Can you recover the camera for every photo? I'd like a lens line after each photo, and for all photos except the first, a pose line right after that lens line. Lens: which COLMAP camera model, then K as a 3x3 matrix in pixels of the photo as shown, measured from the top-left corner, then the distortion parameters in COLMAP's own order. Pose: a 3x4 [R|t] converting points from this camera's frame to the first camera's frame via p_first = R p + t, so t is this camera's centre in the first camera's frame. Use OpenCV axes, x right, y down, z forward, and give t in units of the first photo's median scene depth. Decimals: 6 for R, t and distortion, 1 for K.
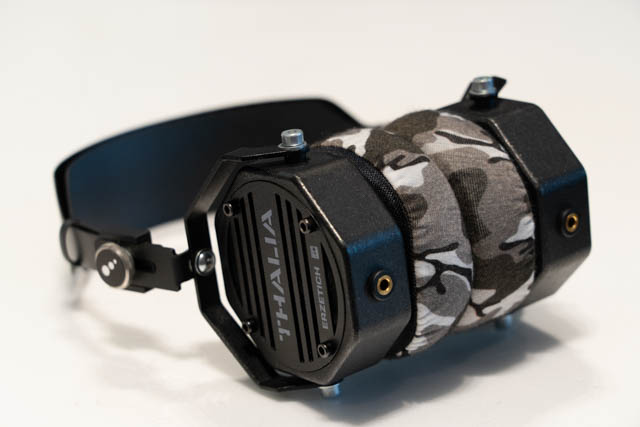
lens RADIAL K [[1897.8, 0, 320.5], [0, 1897.8, 203.3], [0, 0, 1]] dist [0.040742, 0.773358]
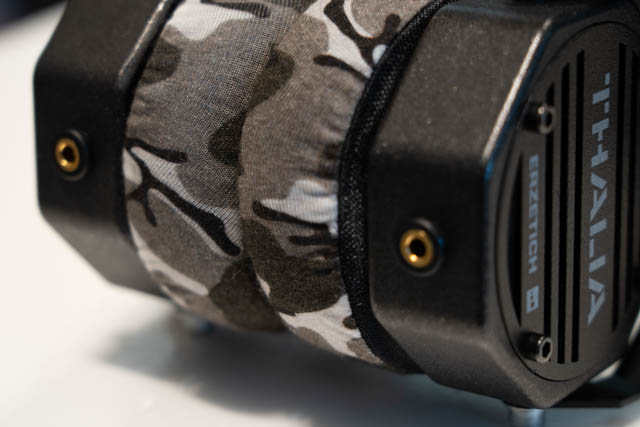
lens RADIAL K [[1897.8, 0, 320.5], [0, 1897.8, 203.3], [0, 0, 1]] dist [0.040742, 0.773358]
pose [[0.269248, 0.393851, -0.878856, 0.579779], [-0.311309, 0.899157, 0.307576, -0.151260], [0.911369, 0.190781, 0.364705, 0.824807]]
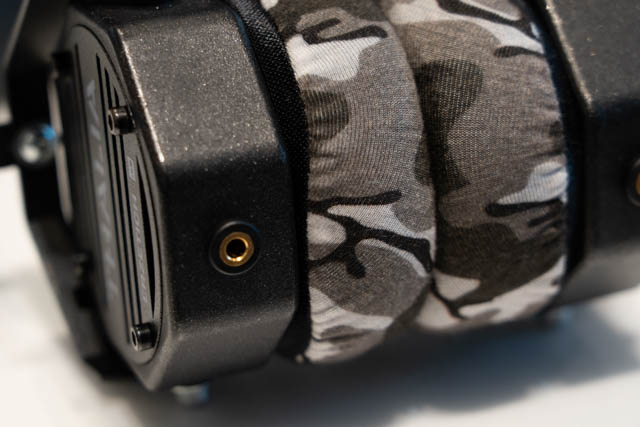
lens RADIAL K [[1897.8, 0, 320.5], [0, 1897.8, 203.3], [0, 0, 1]] dist [0.040742, 0.773358]
pose [[0.959211, 0.167138, -0.227988, 0.175013], [-0.141818, 0.982175, 0.123366, -0.040355], [0.244543, -0.086001, 0.965817, 0.456670]]
